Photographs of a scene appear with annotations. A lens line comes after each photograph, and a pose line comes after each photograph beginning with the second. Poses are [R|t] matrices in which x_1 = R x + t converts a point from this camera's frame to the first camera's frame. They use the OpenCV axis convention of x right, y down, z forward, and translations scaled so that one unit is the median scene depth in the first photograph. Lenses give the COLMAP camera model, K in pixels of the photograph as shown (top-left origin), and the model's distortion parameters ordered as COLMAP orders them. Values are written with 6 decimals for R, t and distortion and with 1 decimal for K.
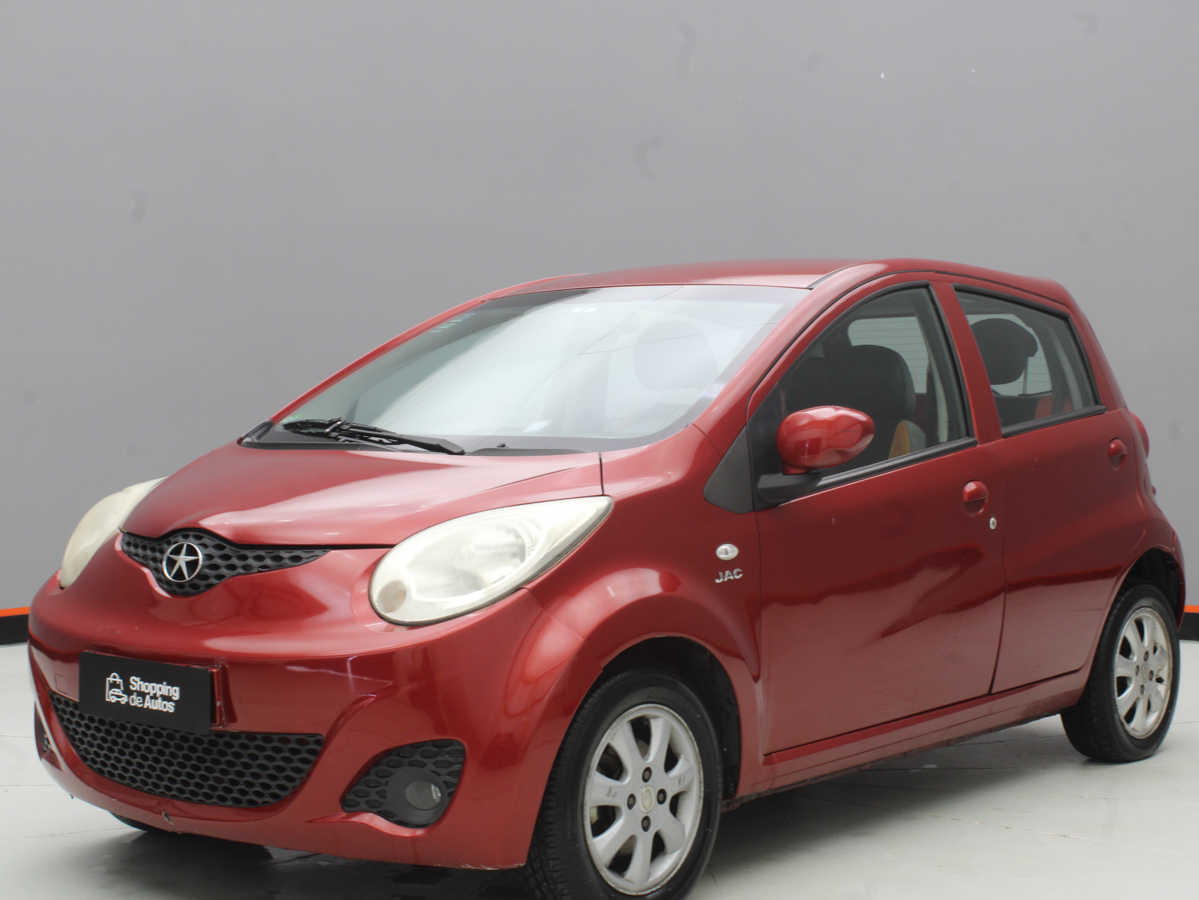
lens RADIAL K [[1972.6, 0, 599.5], [0, 1972.6, 450.0], [0, 0, 1]] dist [-0.022467, -0.032948]
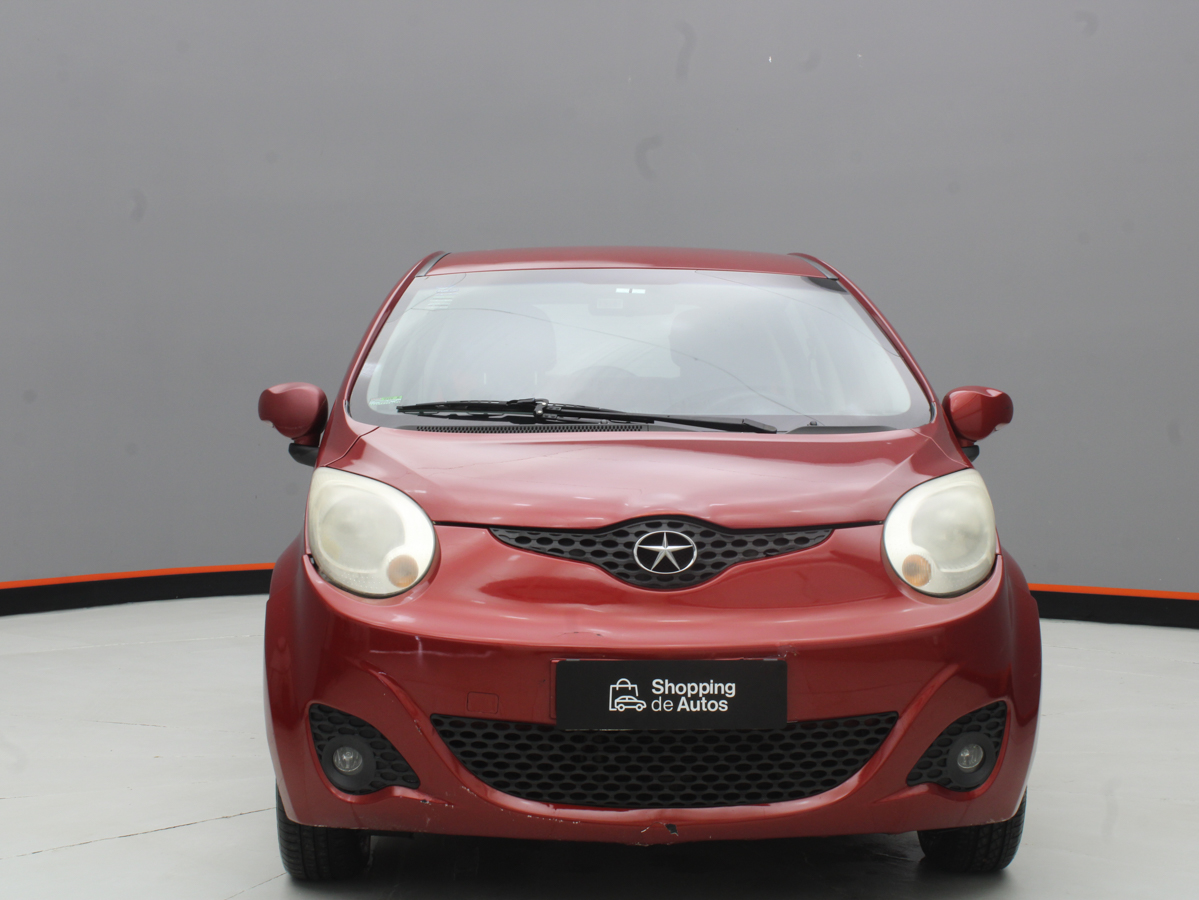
lens RADIAL K [[1972.6, 0, 599.5], [0, 1972.6, 450.0], [0, 0, 1]] dist [-0.022467, -0.032948]
pose [[0.744070, -0.020753, 0.667780, -0.864251], [0.017302, 0.999781, 0.011792, -0.002822], [-0.667878, 0.002779, 0.744265, 0.334245]]
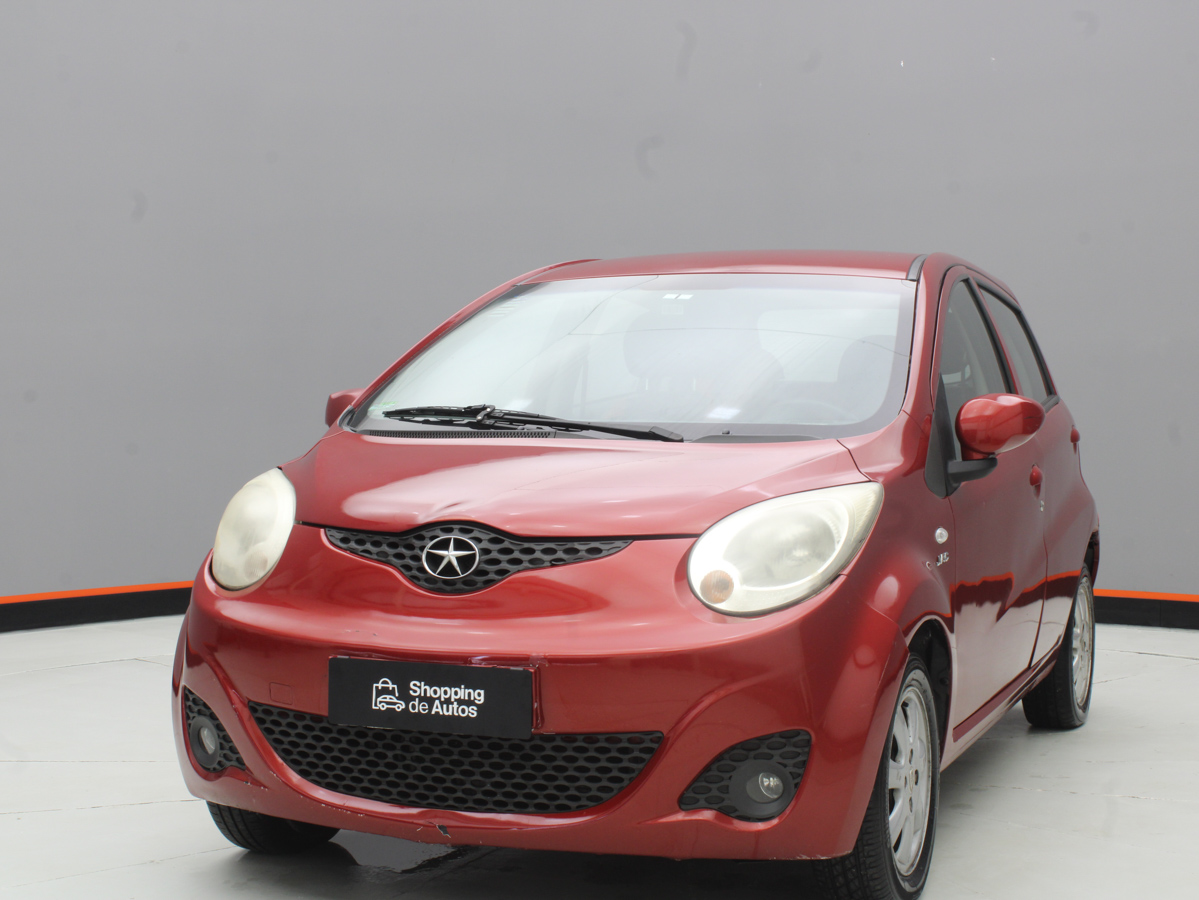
lens RADIAL K [[1972.6, 0, 599.5], [0, 1972.6, 450.0], [0, 0, 1]] dist [-0.022467, -0.032948]
pose [[0.953095, -0.006411, 0.302604, -0.433787], [0.005067, 0.999974, 0.005224, 0.001118], [-0.302629, -0.003446, 0.953102, 0.083640]]
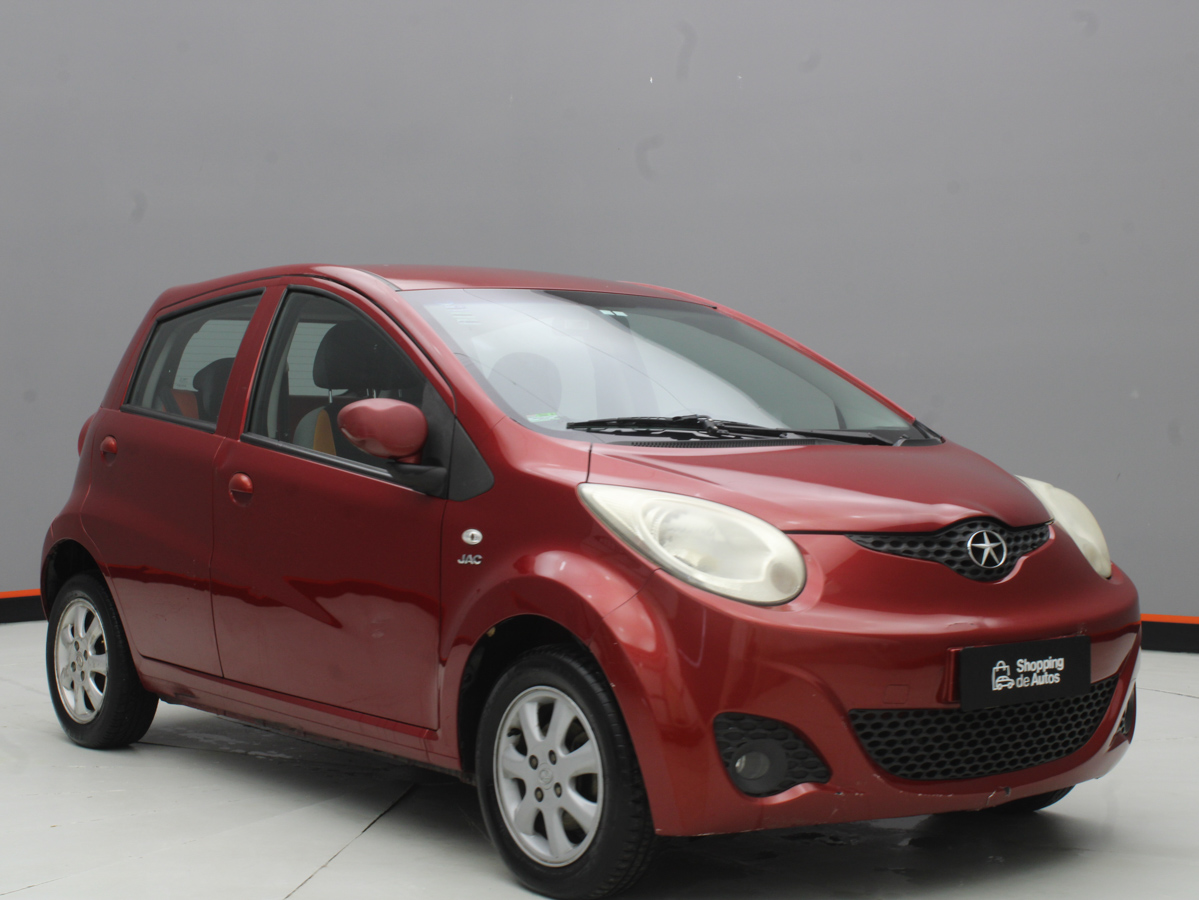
lens RADIAL K [[1972.6, 0, 599.5], [0, 1972.6, 450.0], [0, 0, 1]] dist [-0.022467, -0.032948]
pose [[0.195394, -0.016553, 0.980585, -1.298563], [0.025035, 0.999616, 0.011886, -0.013853], [-0.980405, 0.022226, 0.195734, 1.008695]]
